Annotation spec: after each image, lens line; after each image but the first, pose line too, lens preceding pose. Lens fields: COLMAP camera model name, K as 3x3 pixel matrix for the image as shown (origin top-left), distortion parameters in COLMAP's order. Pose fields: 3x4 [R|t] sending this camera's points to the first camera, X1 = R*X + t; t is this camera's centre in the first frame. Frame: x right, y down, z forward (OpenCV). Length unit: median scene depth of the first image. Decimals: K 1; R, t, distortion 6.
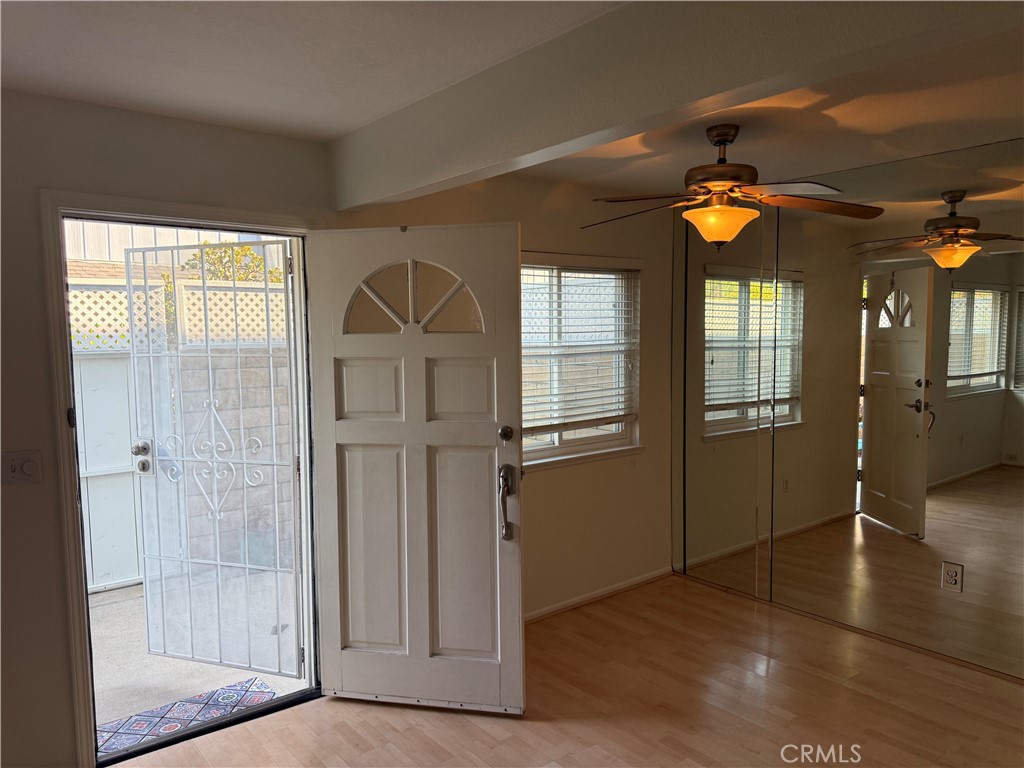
lens RADIAL K [[725.4, 0, 511.6], [0, 725.4, 390.5], [0, 0, 1]] dist [0.126022, -0.216063]
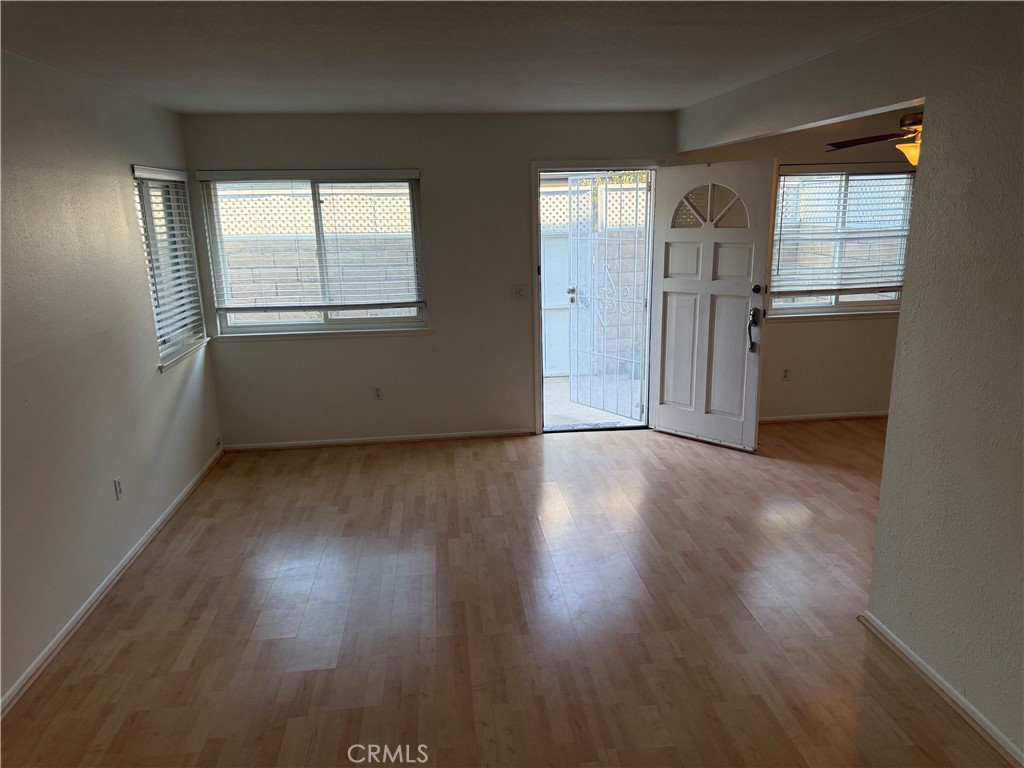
lens RADIAL K [[725.4, 0, 511.6], [0, 725.4, 390.5], [0, 0, 1]] dist [0.126022, -0.216063]
pose [[0.839753, 0.126693, -0.527981, 0.354987], [-0.031646, 0.982164, 0.185345, -0.006716], [0.542046, -0.138936, 0.828784, -0.602881]]
